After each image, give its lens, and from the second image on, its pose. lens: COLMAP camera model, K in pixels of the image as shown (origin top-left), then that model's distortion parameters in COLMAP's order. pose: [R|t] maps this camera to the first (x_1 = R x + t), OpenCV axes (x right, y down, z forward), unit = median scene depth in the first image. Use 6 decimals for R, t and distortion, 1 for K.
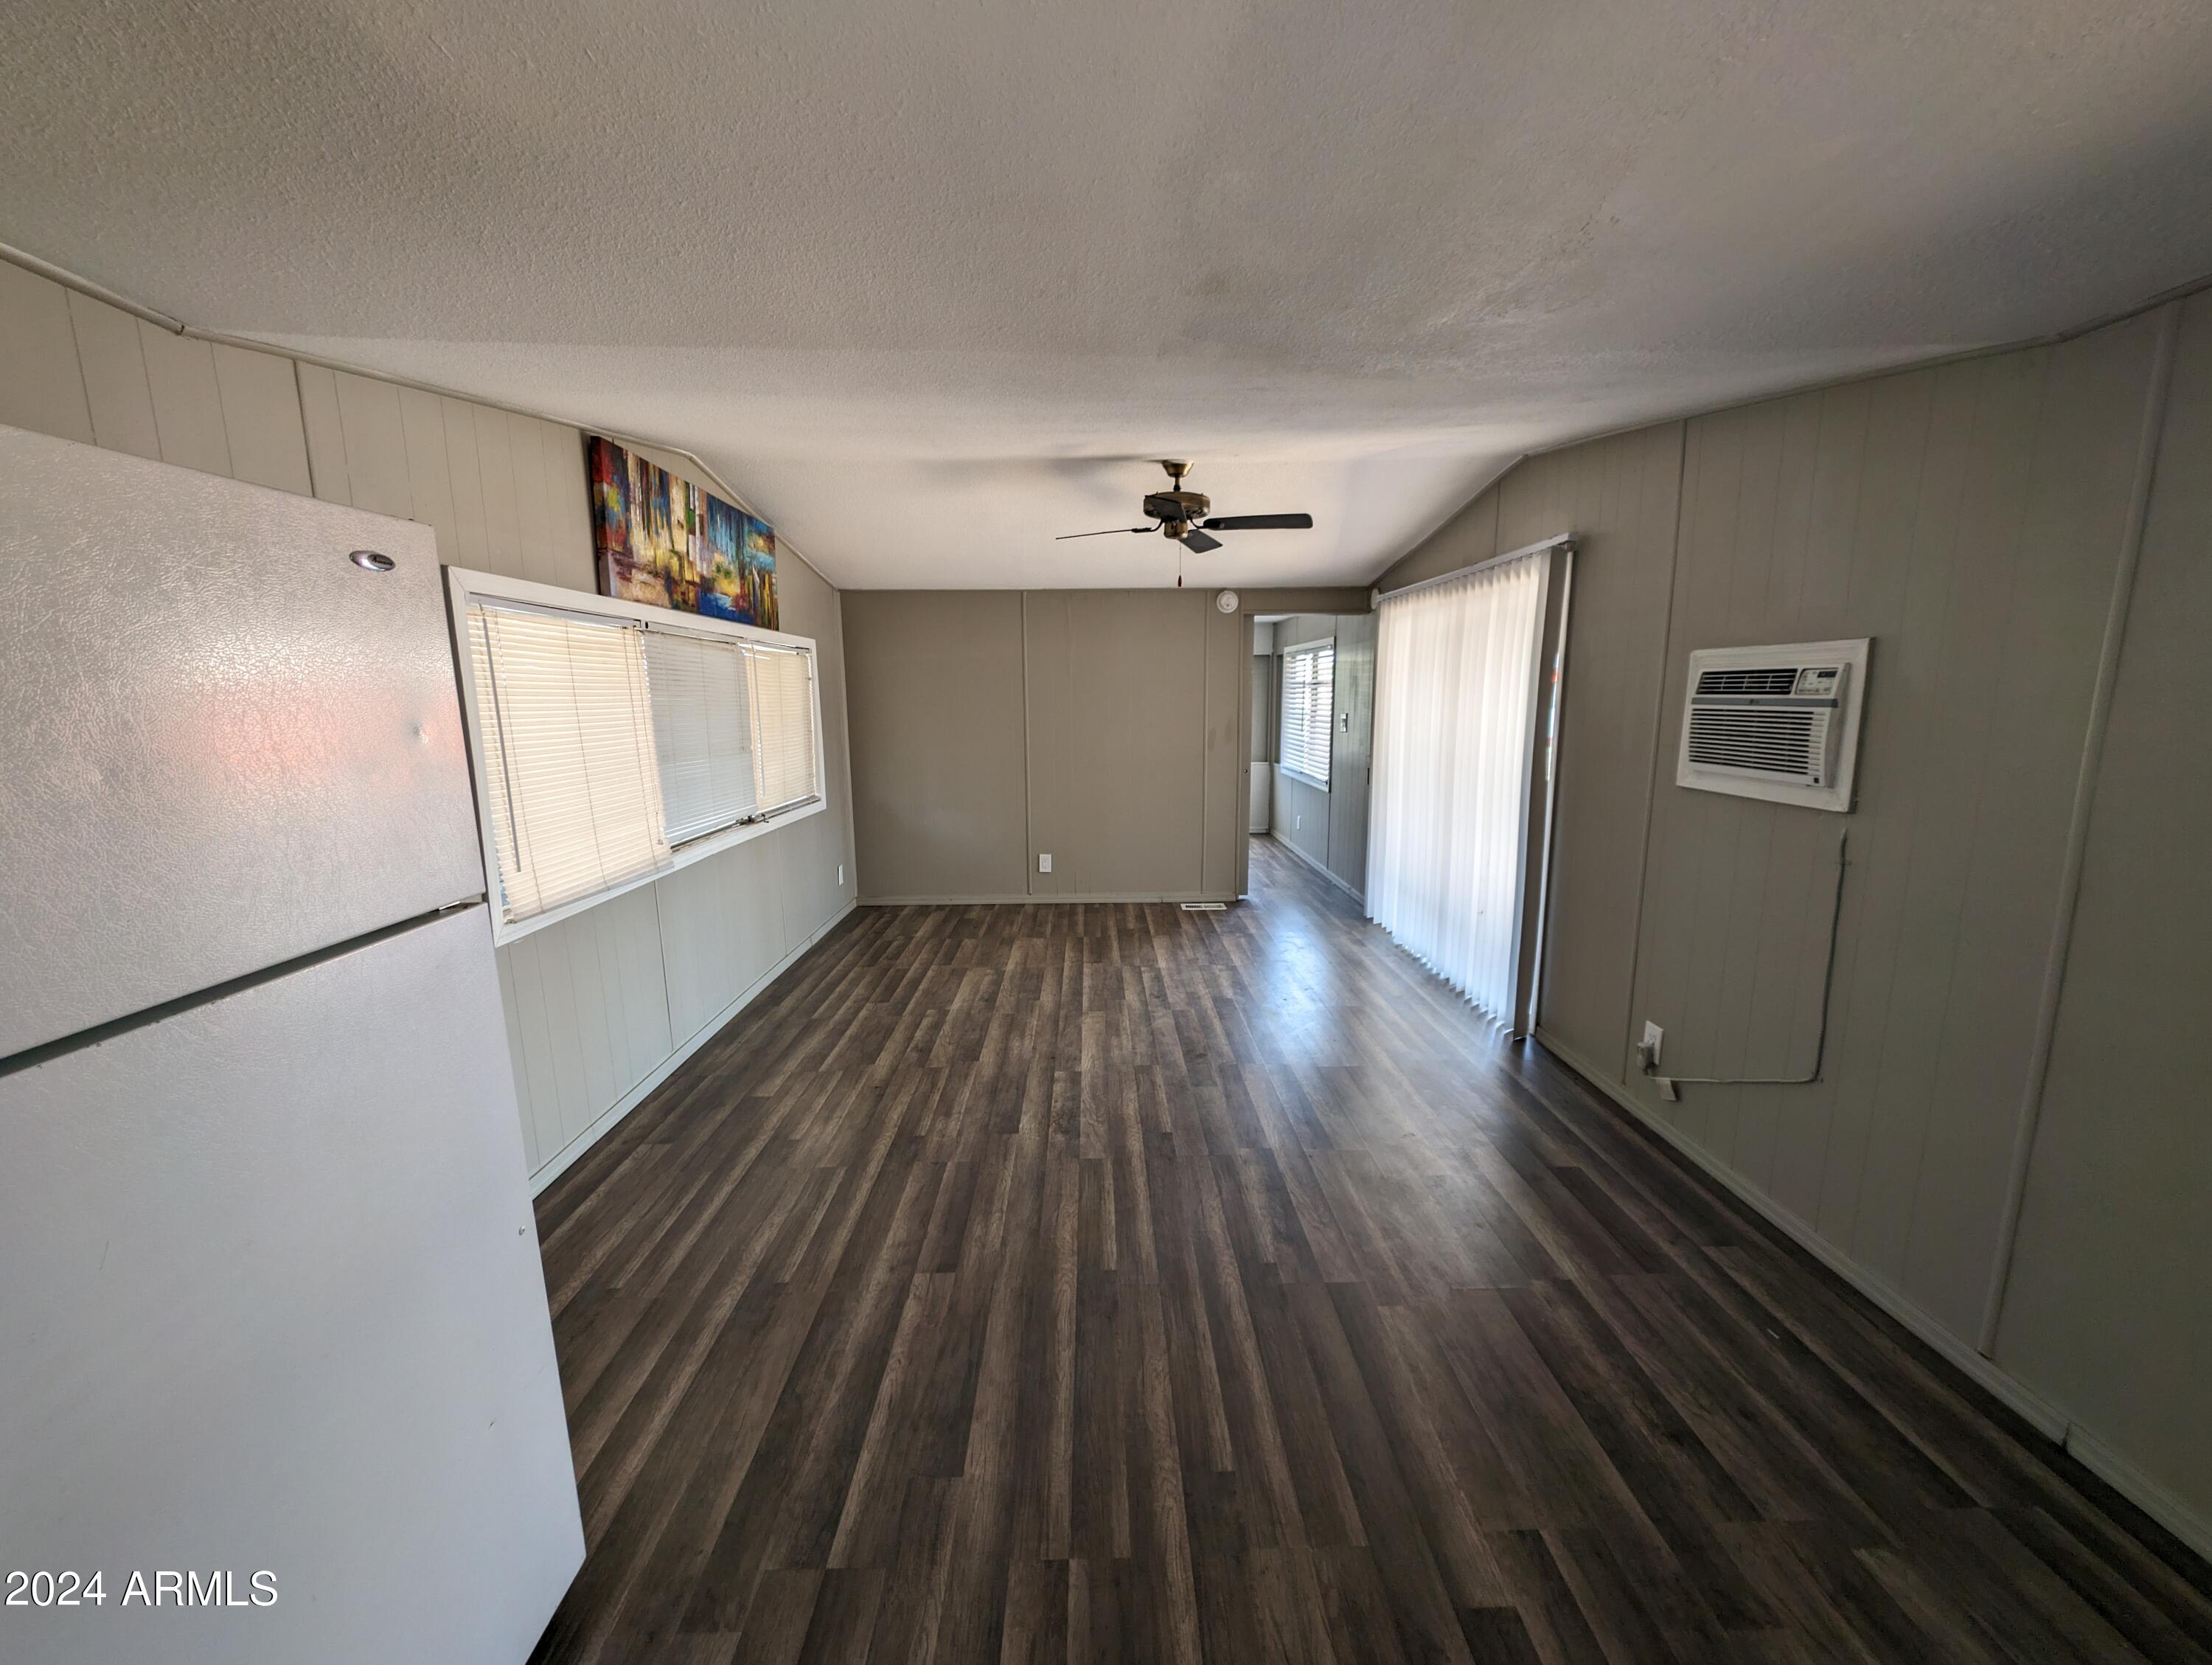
lens RADIAL K [[829.3, 0, 1101.6], [0, 829.3, 830.8], [0, 0, 1]] dist [0.004145, -0.002301]
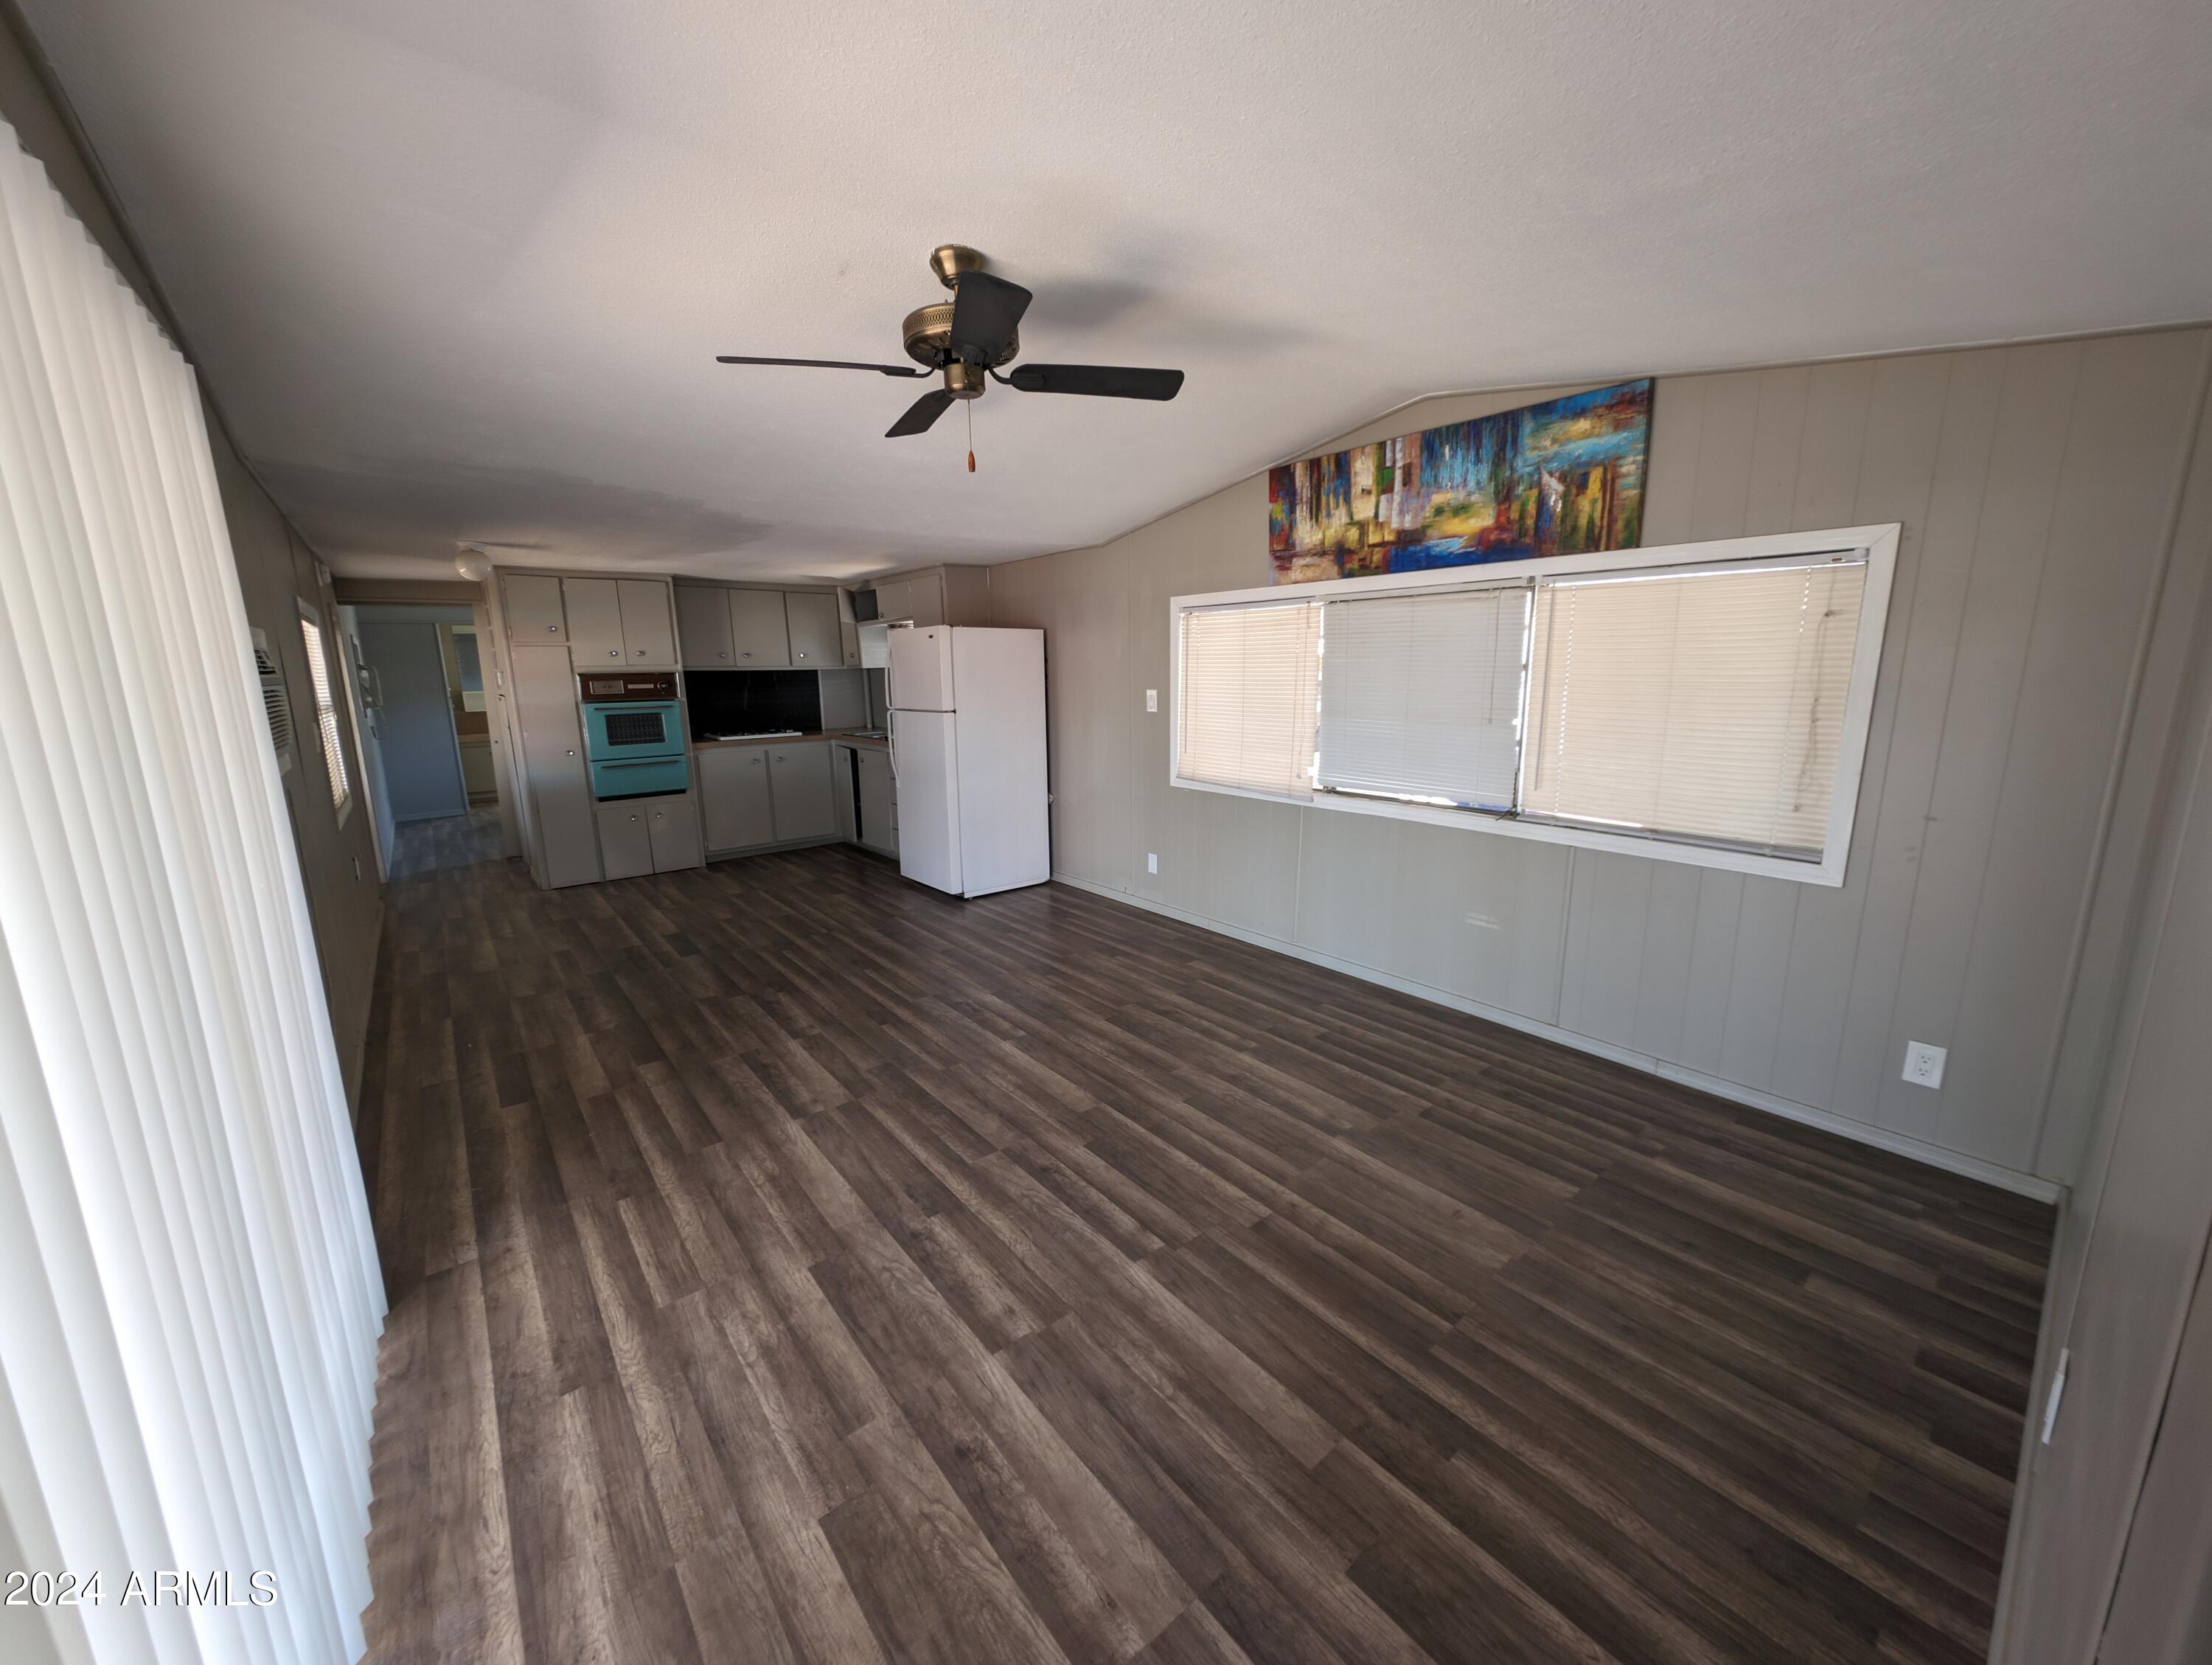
lens RADIAL K [[829.3, 0, 1104.5], [0, 829.3, 820.4], [0, 0, 1]] dist [0.004145, -0.002301]
pose [[-0.786040, 0.128566, -0.604659, 0.430765], [-0.083911, 0.946890, 0.310416, -0.268438], [0.612454, 0.294737, -0.733505, 1.654255]]
